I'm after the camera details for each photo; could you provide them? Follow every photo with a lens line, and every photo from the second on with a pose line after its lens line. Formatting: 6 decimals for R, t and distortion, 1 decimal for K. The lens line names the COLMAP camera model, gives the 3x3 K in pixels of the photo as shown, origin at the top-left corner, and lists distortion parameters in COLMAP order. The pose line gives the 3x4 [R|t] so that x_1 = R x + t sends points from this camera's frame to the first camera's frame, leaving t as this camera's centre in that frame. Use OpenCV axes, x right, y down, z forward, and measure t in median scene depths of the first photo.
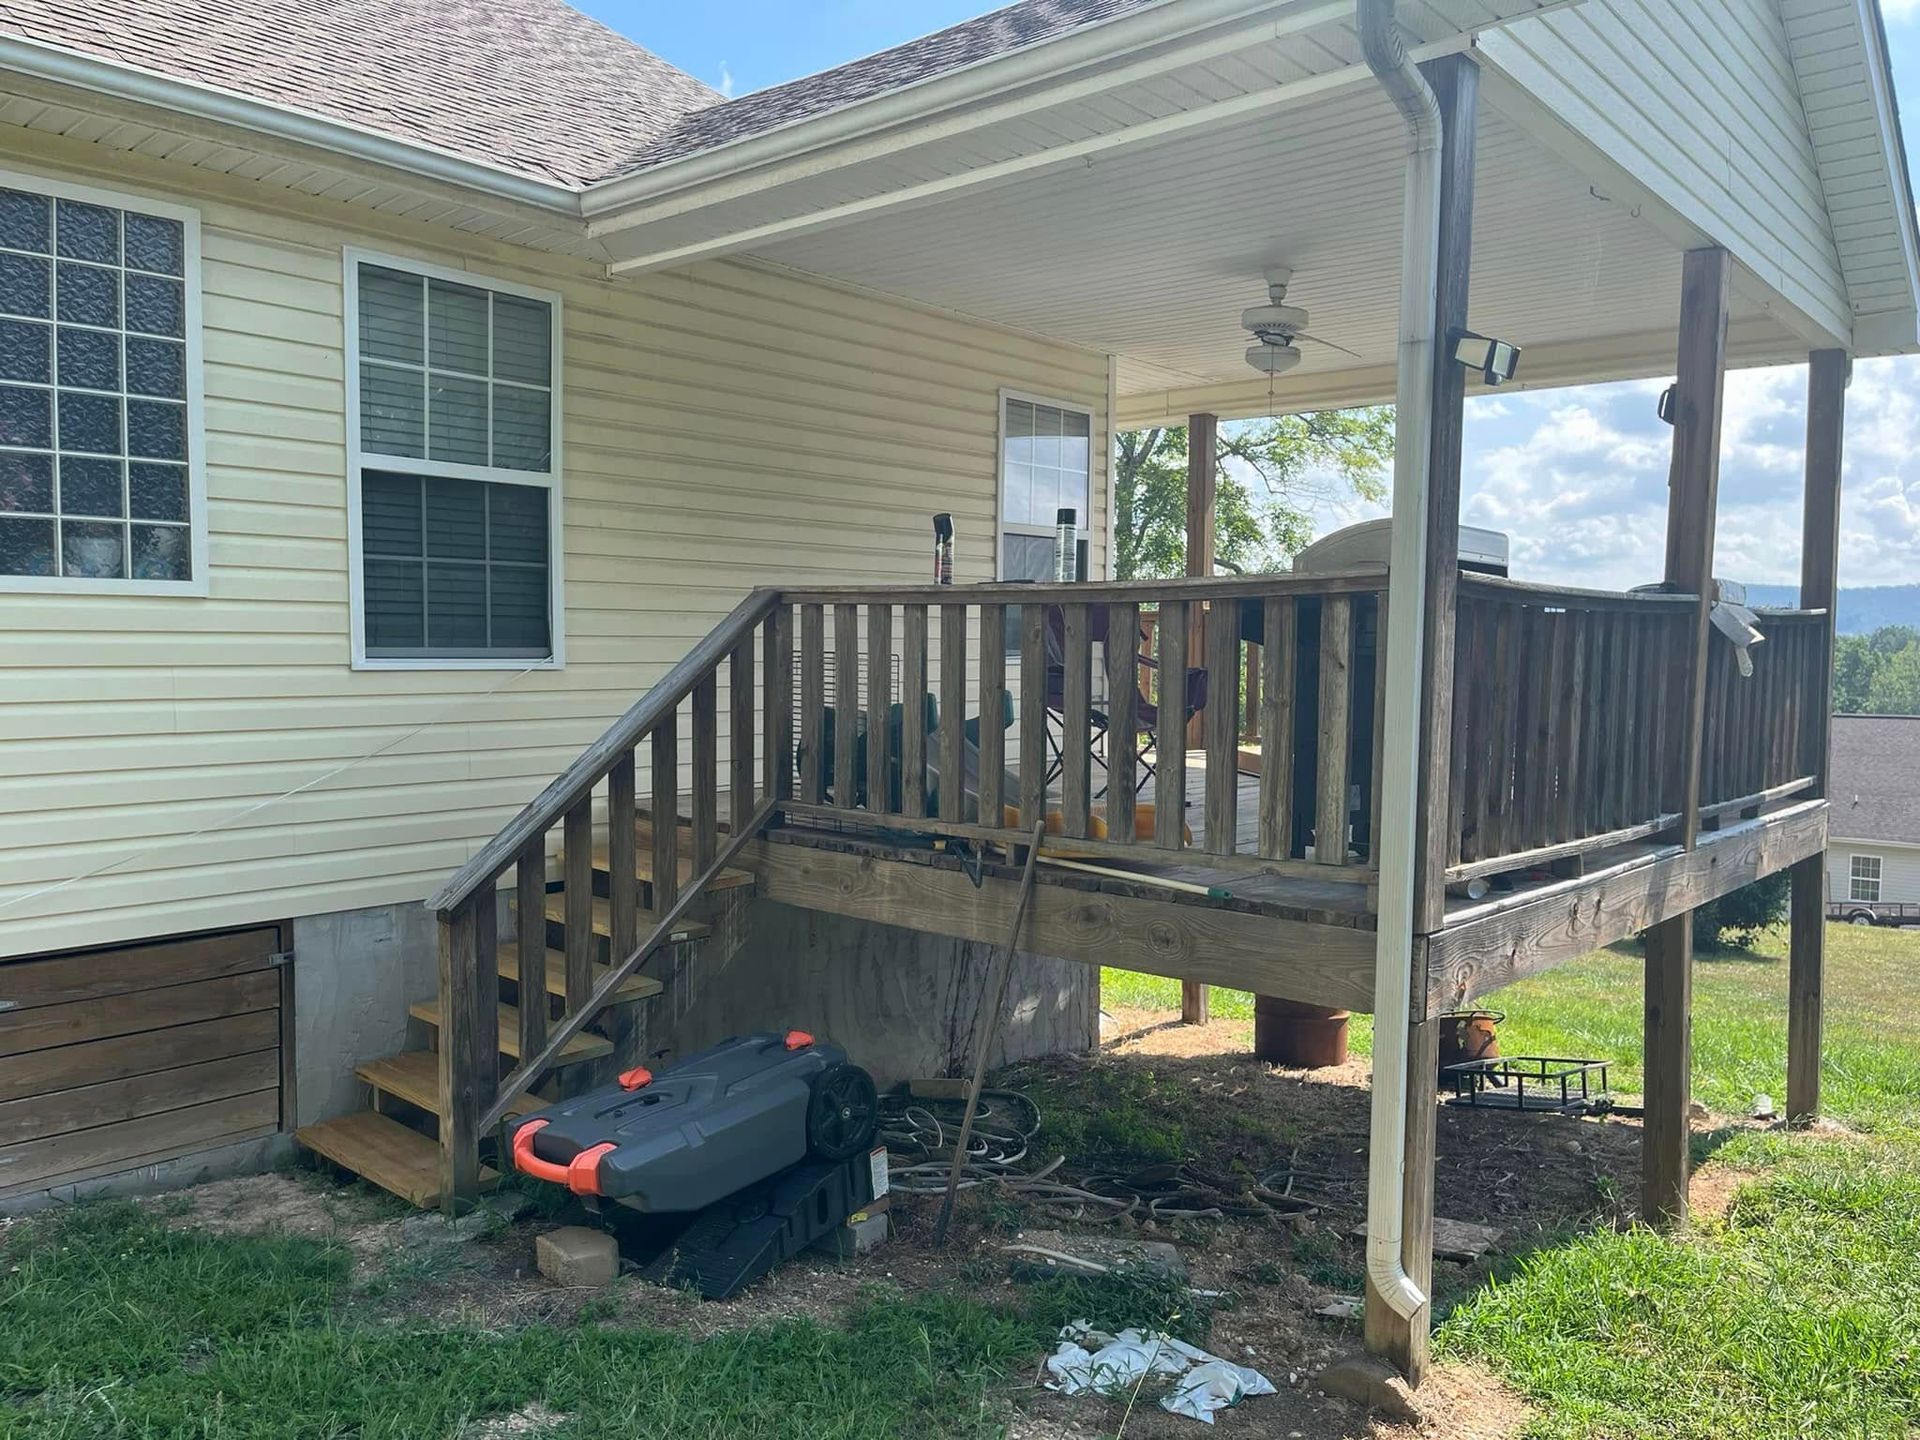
lens RADIAL K [[1469.1, 0, 962.5], [0, 1469.1, 732.5], [0, 0, 1]] dist [-0.001023, -0.028611]
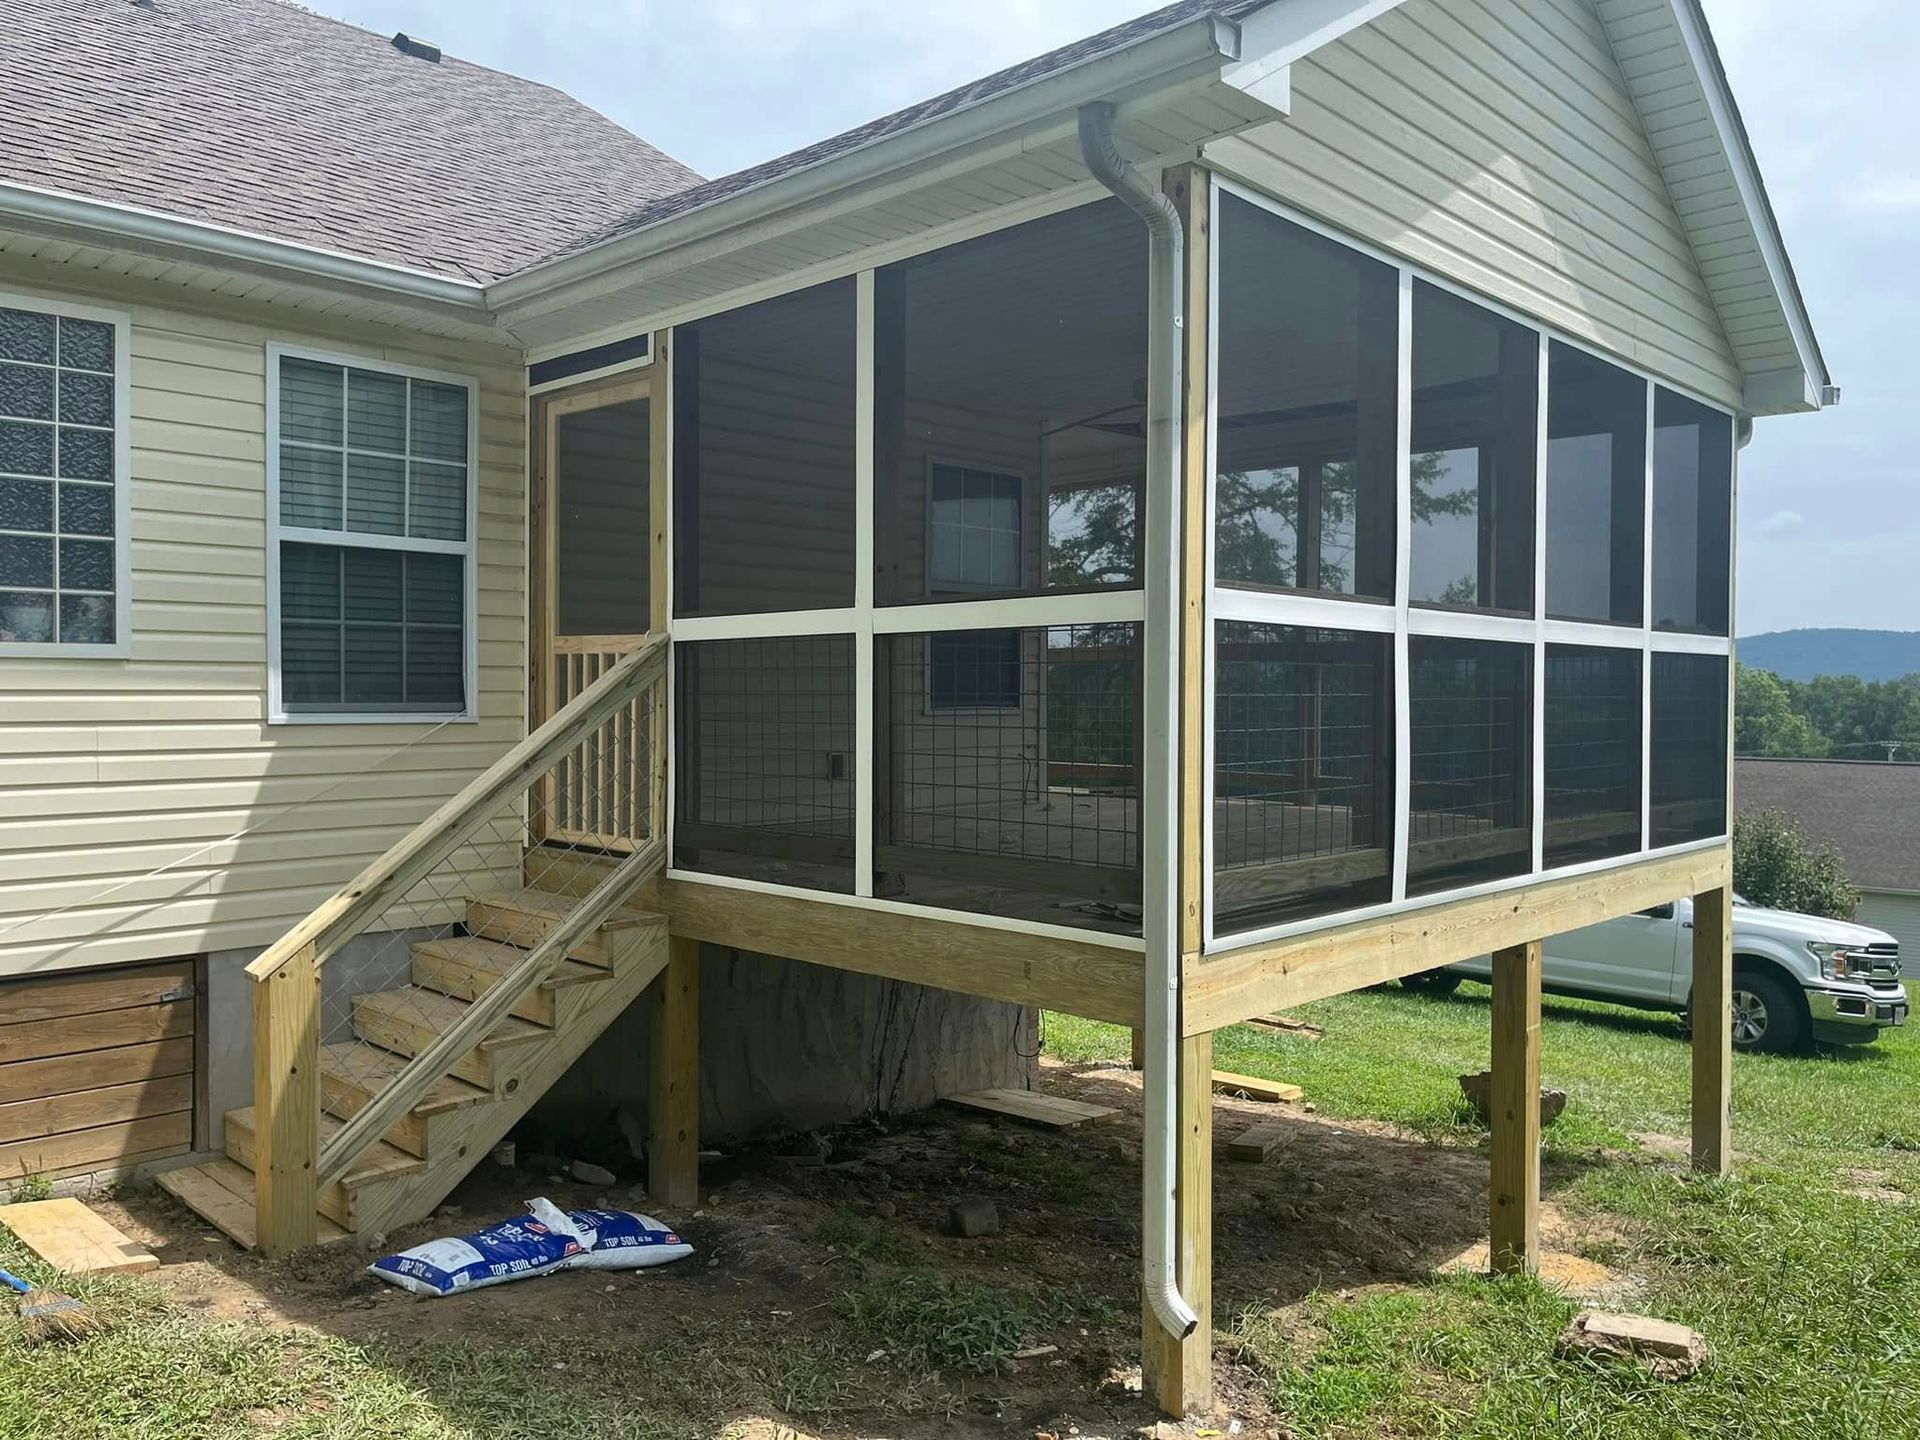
lens RADIAL K [[1469.1, 0, 958.1], [0, 1469.1, 712.8], [0, 0, 1]] dist [-0.001023, -0.028611]
pose [[0.998637, -0.003456, -0.052081, 0.154611], [0.000979, 0.998870, -0.047515, 0.001433], [0.052187, 0.047399, 0.997512, -0.062821]]
